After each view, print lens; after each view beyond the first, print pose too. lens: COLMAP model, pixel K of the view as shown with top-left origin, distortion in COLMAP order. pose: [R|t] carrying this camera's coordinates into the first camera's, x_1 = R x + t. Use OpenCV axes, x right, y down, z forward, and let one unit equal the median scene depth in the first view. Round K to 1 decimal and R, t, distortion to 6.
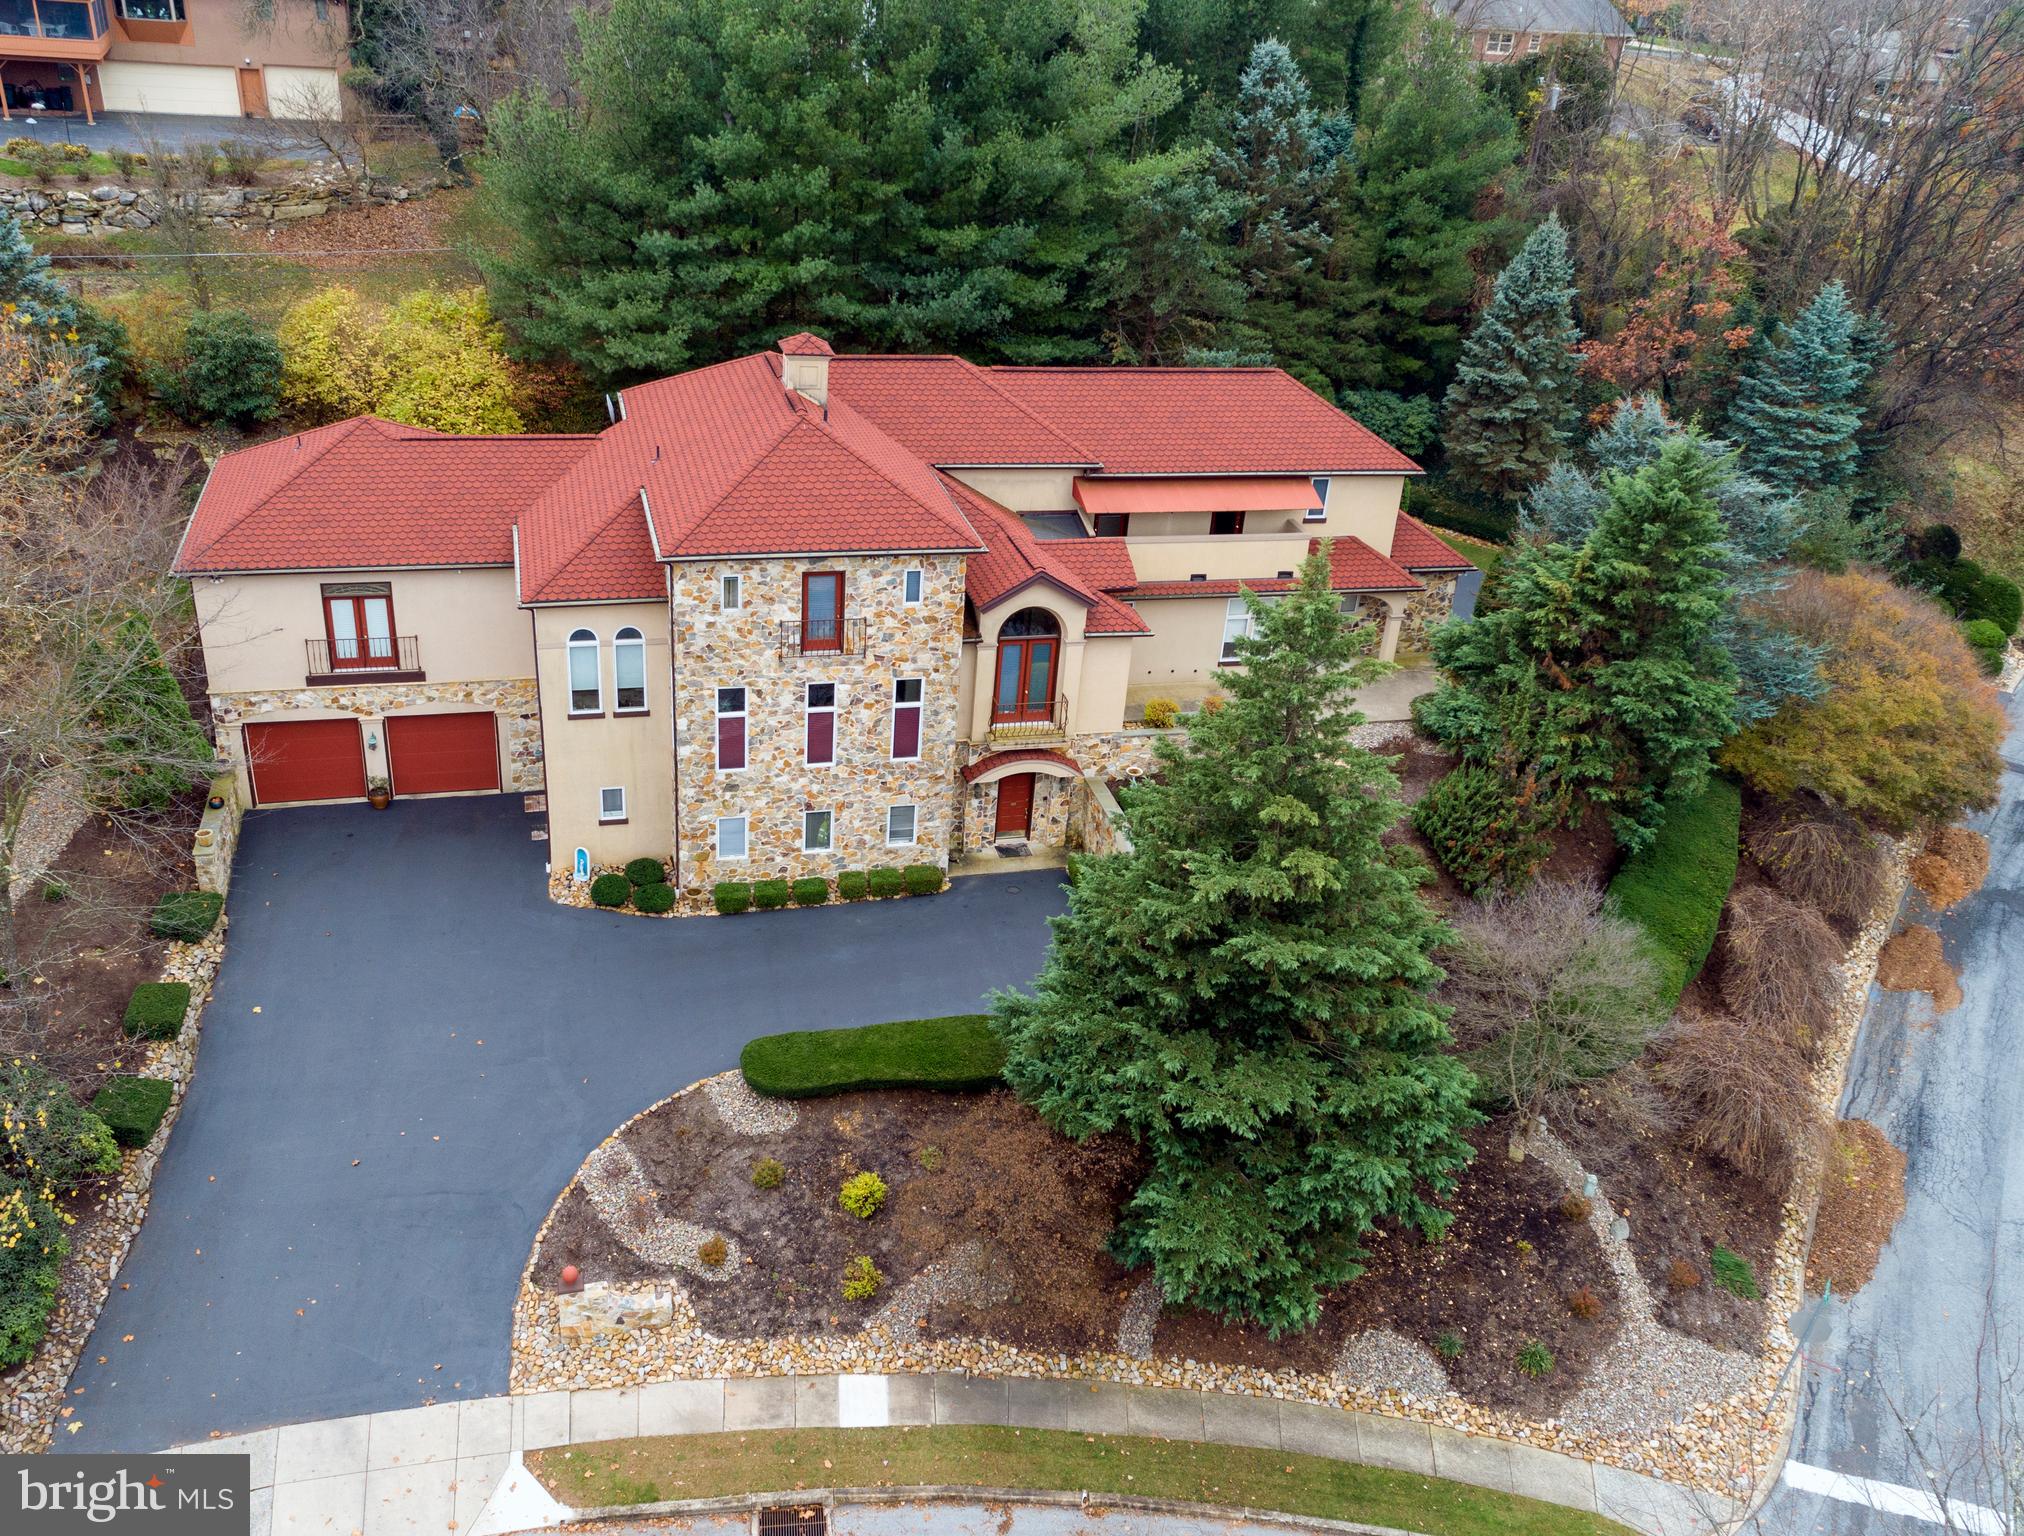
lens RADIAL K [[1670.9, 0, 1012.0], [0, 1670.9, 768.0], [0, 0, 1]] dist [0.019347, 0.012374]
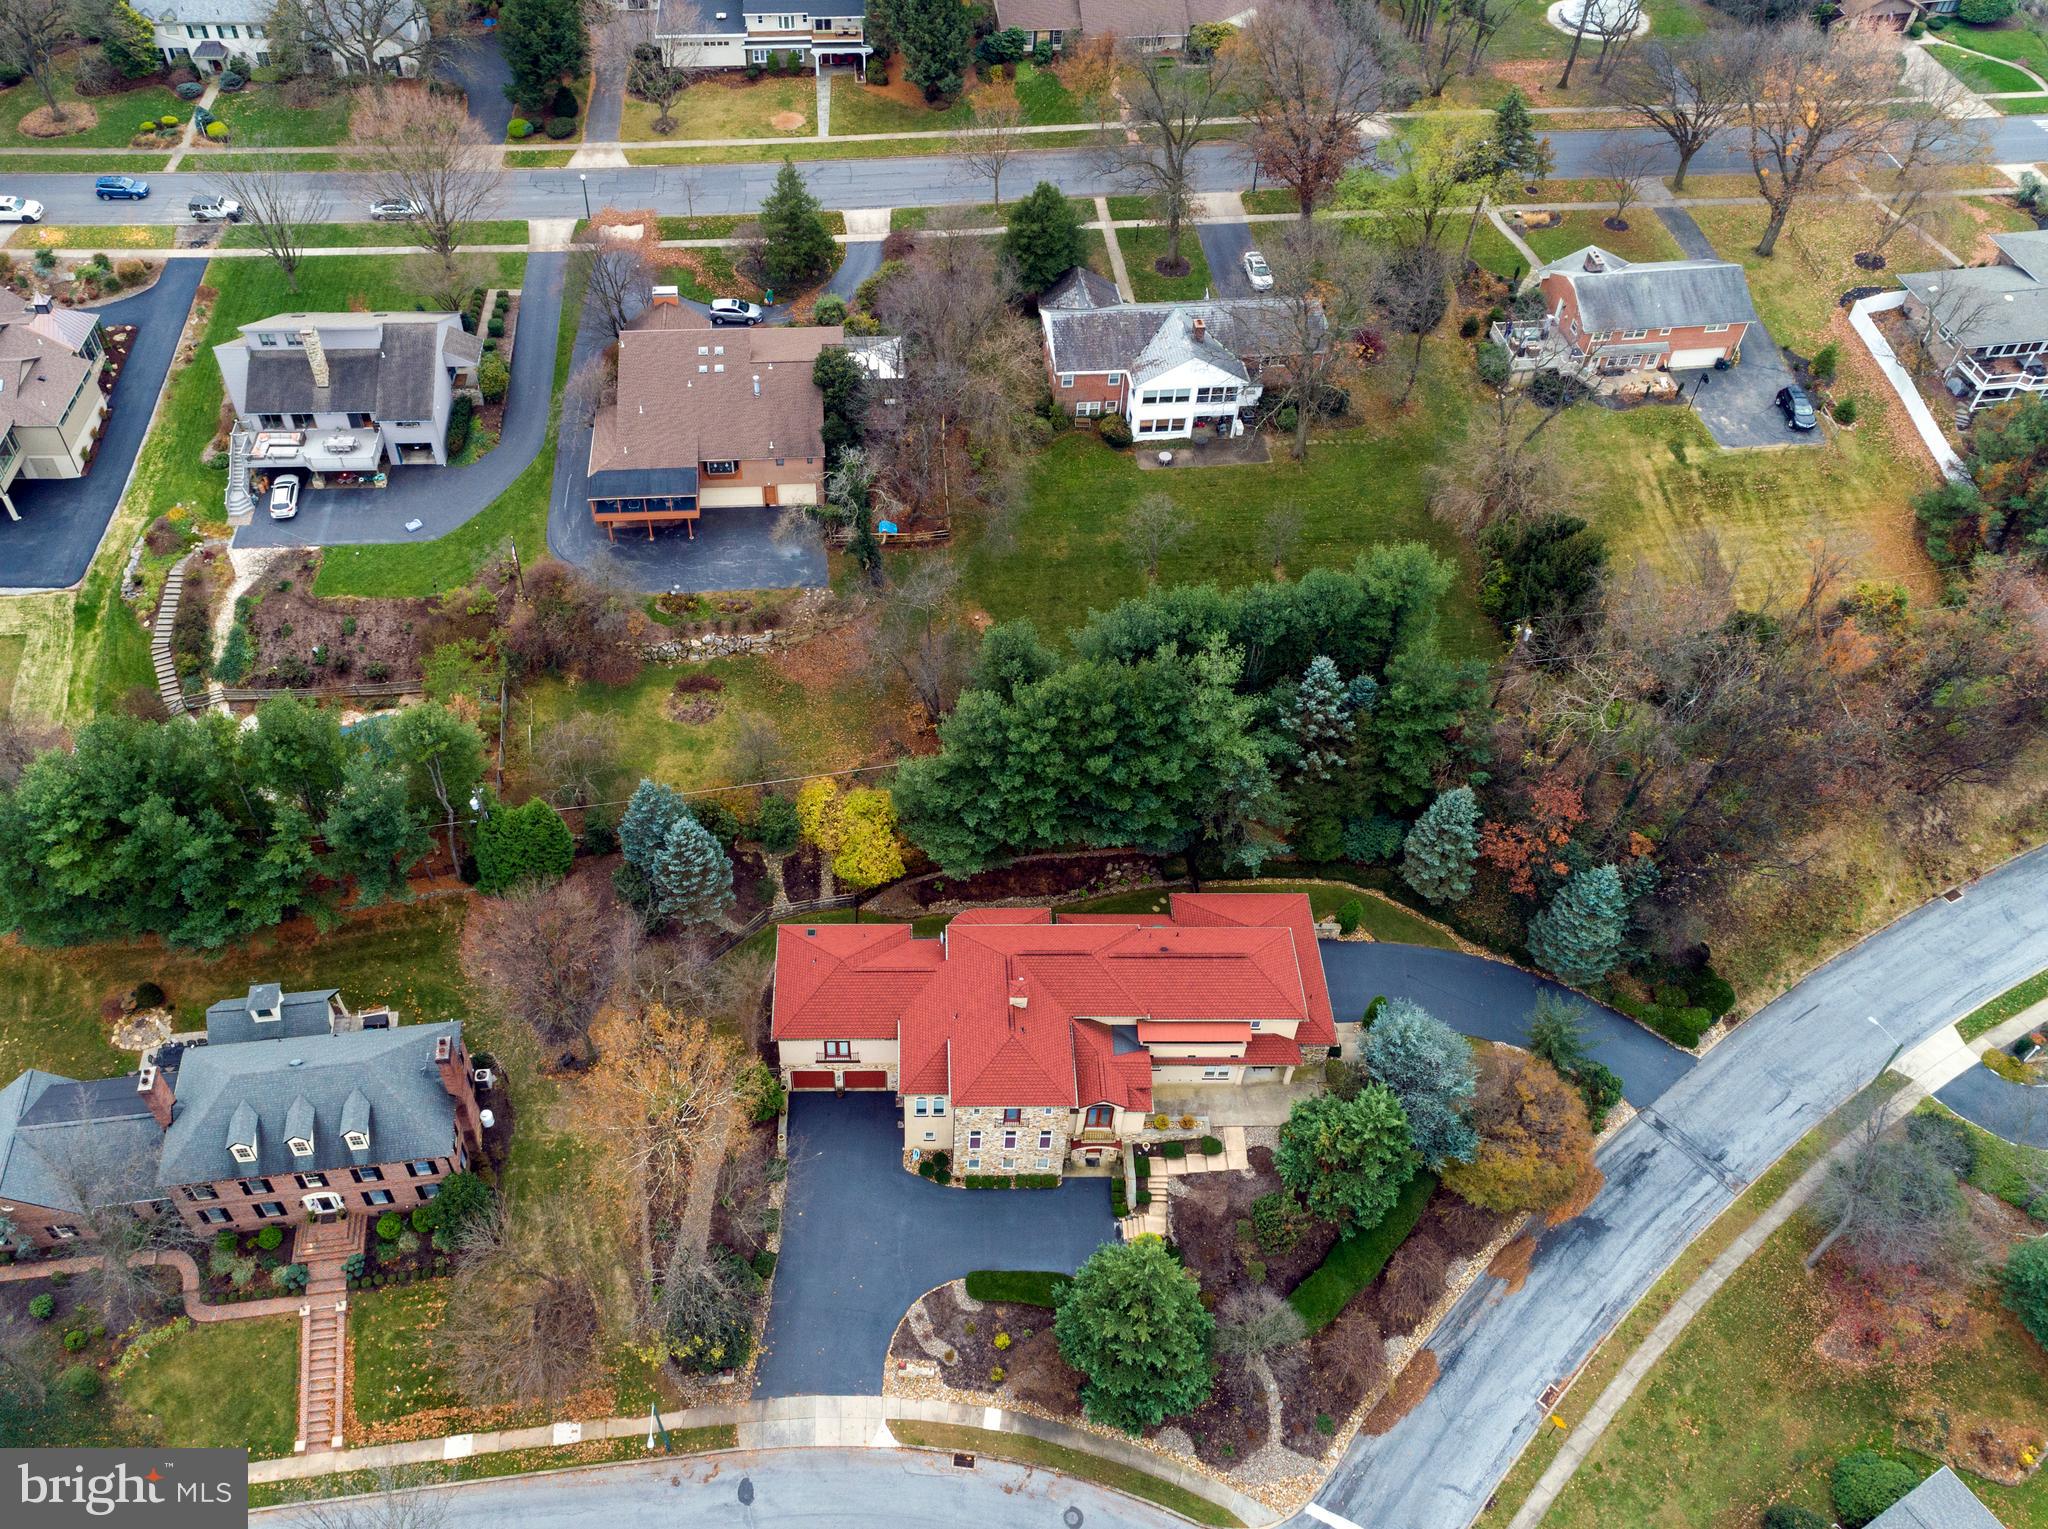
lens RADIAL K [[1654.5, 0, 922.0], [0, 1654.5, 671.2], [0, 0, 1]] dist [0.017214, 0.002370]
pose [[0.963437, 0.138502, -0.229361, 0.229169], [-0.062943, 0.949071, 0.308711, -1.440551], [0.260437, -0.282987, 0.923088, -1.126121]]
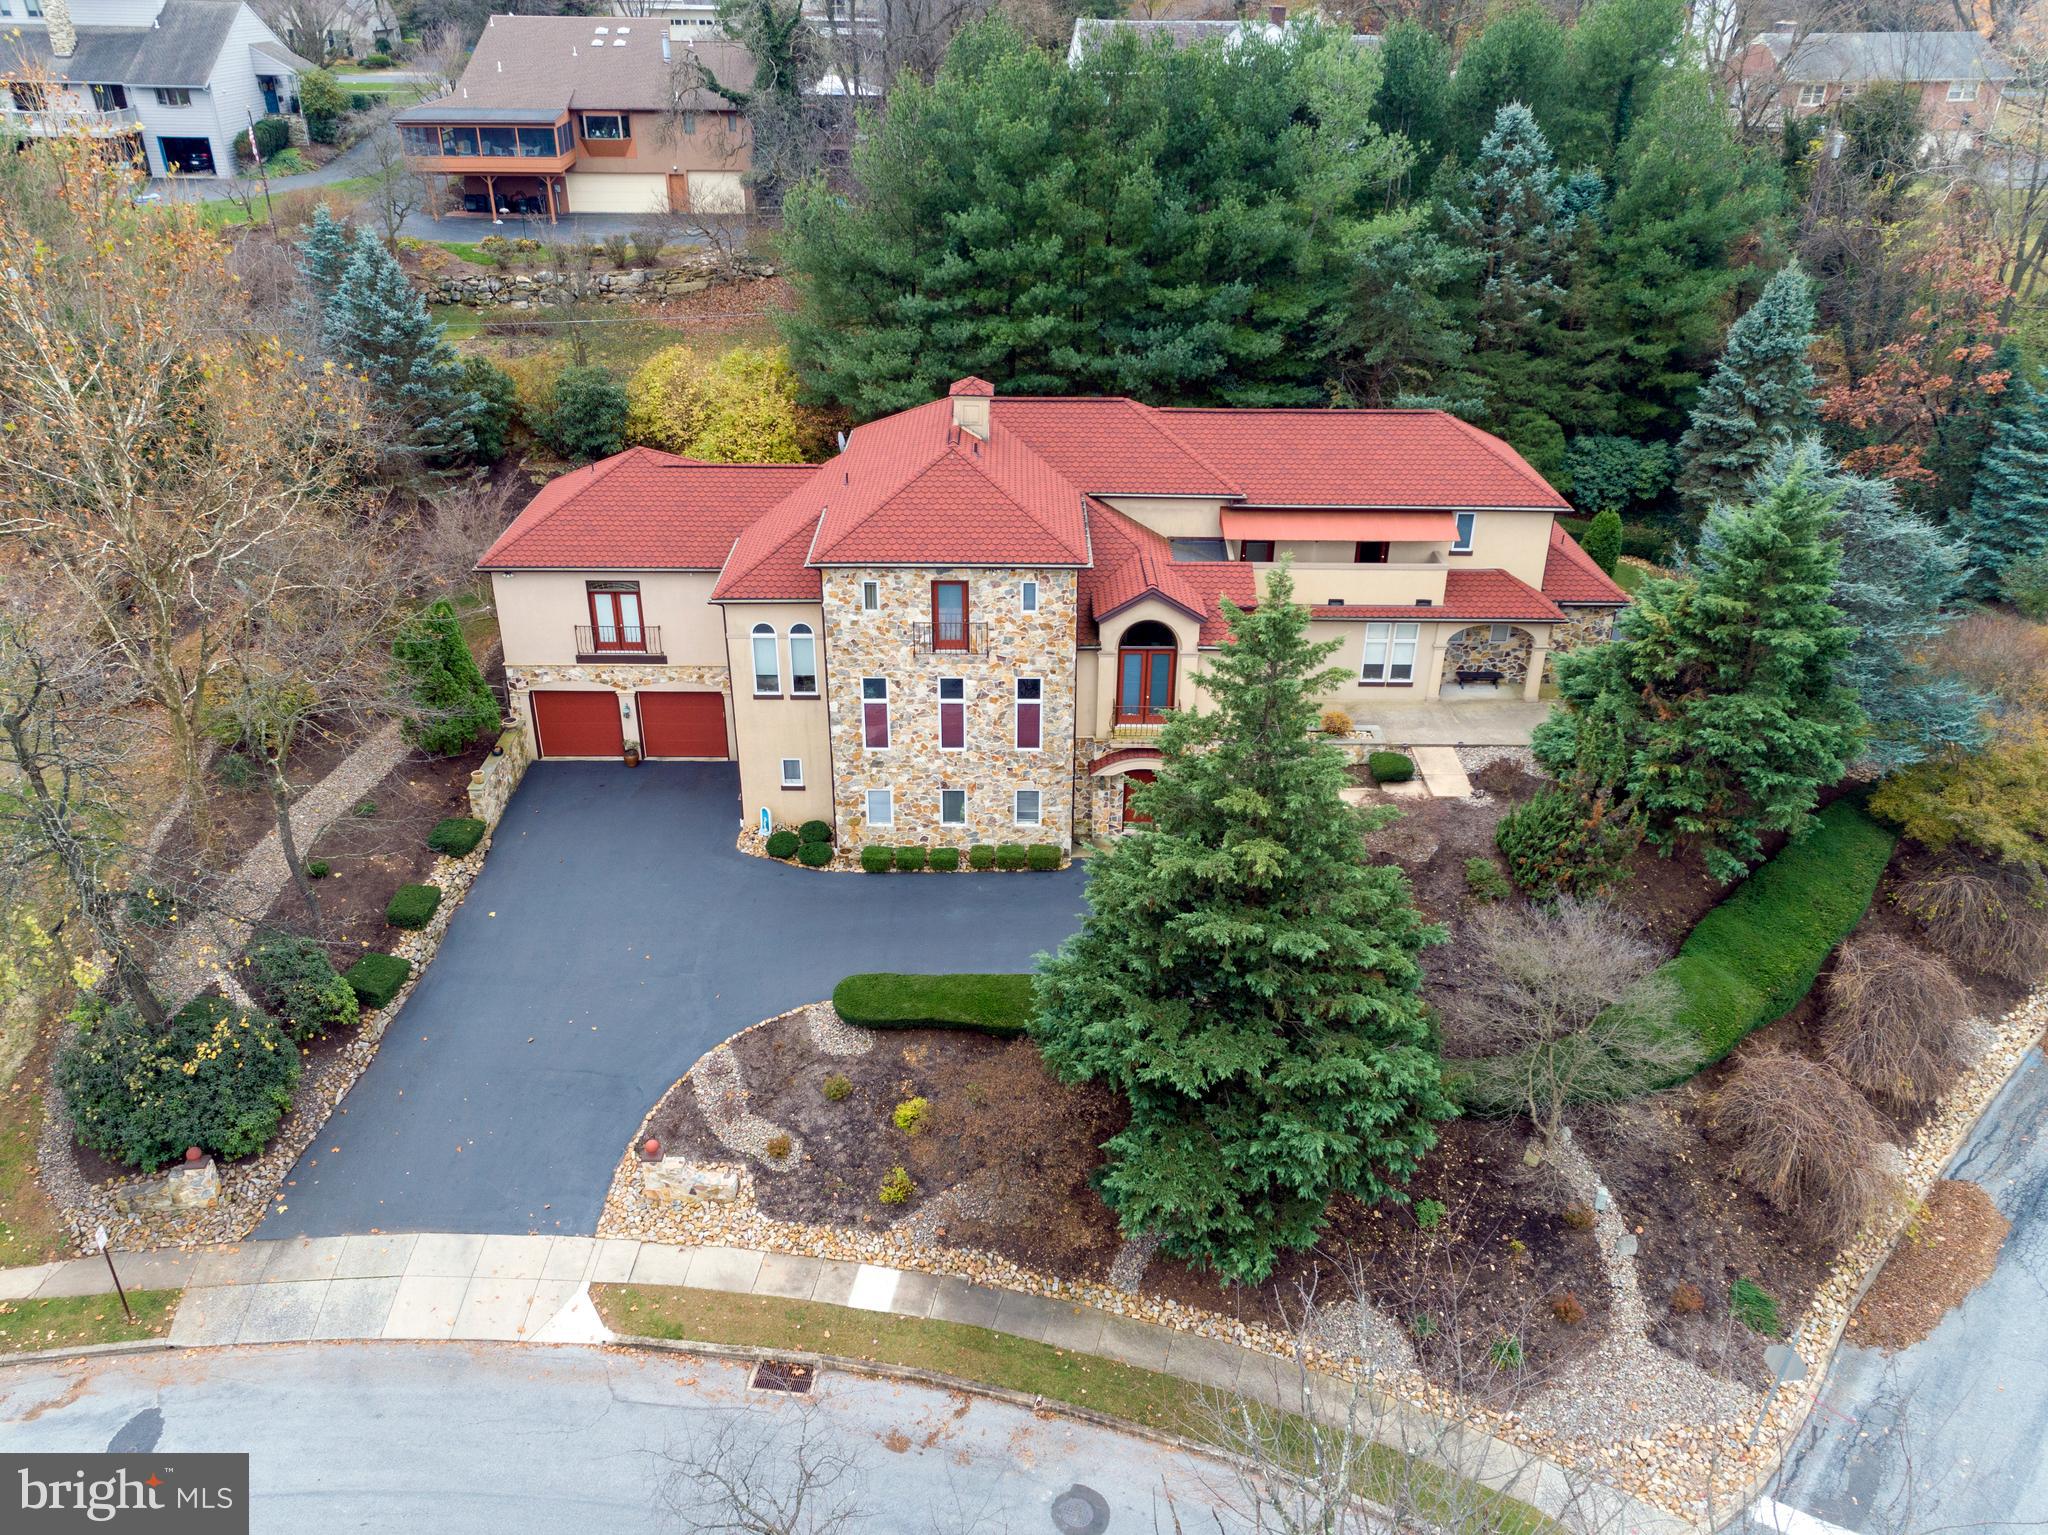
lens RADIAL K [[1519.0, 0, 1024.0], [0, 1519.0, 767.5], [0, 0, 1]] dist [0.019961, 0.010431]
pose [[0.962968, 0.062645, -0.262235, 0.207556], [-0.066489, 0.997770, -0.005802, 0.013412], [0.261287, 0.023023, 0.964986, 0.001331]]
